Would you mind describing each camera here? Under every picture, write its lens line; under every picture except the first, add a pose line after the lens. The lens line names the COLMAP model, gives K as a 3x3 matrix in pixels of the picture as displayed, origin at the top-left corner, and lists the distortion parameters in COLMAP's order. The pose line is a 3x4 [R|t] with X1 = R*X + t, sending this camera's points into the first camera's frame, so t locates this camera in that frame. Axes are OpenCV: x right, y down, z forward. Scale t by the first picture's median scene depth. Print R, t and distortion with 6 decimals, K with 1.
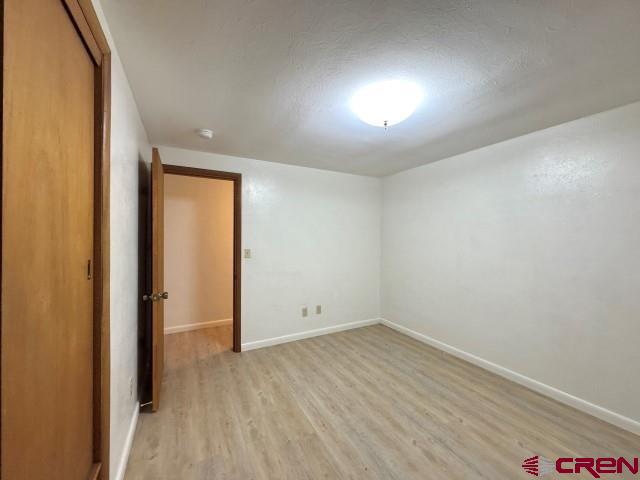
lens RADIAL K [[254.1, 0, 320.7], [0, 254.1, 238.7], [0, 0, 1]] dist [-0.000988, -0.000085]
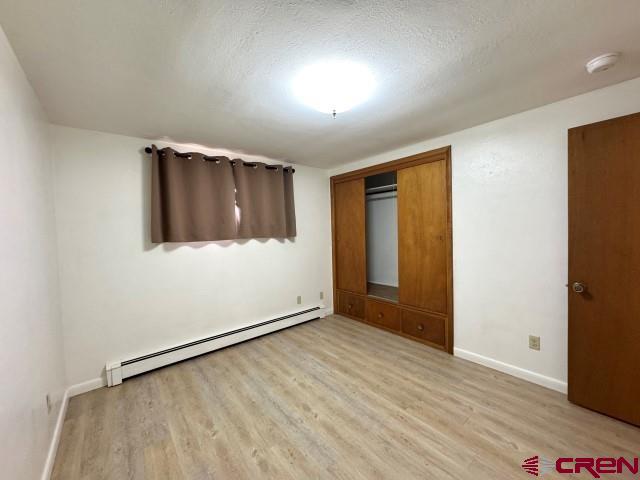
lens RADIAL K [[254.1, 0, 320.7], [0, 254.1, 238.7], [0, 0, 1]] dist [-0.000988, -0.000085]
pose [[-0.980612, 0.033502, -0.193074, 0.425597], [0.026358, 0.998874, 0.039451, -0.008366], [0.194178, 0.033597, -0.980391, 1.631593]]
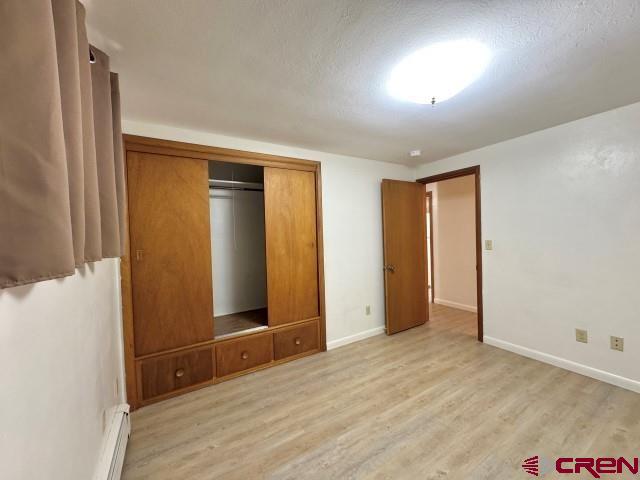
lens RADIAL K [[254.1, 0, 320.7], [0, 254.1, 238.7], [0, 0, 1]] dist [-0.000988, -0.000085]
pose [[0.045402, 0.014260, -0.998867, 0.936846], [0.028511, 0.999472, 0.015565, 0.000270], [0.998562, -0.029186, 0.044972, 0.460056]]
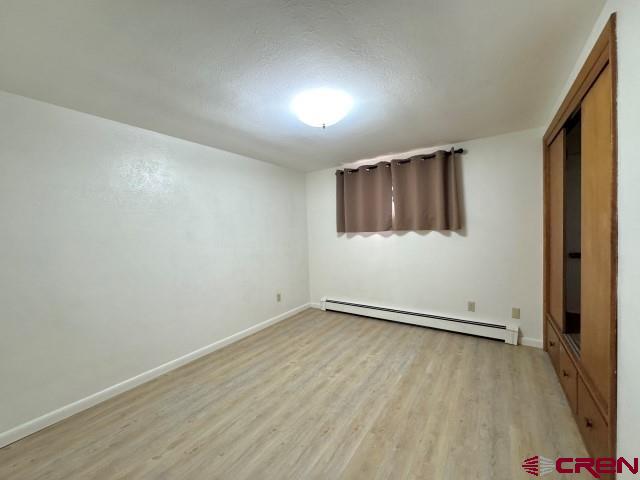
lens RADIAL K [[254.1, 0, 320.7], [0, 254.1, 238.7], [0, 0, 1]] dist [-0.000988, -0.000085]
pose [[-0.455255, -0.020520, 0.890125, -0.634363], [0.036536, 0.998462, 0.041704, 0.002819], [-0.889611, 0.051507, -0.453805, 1.294137]]
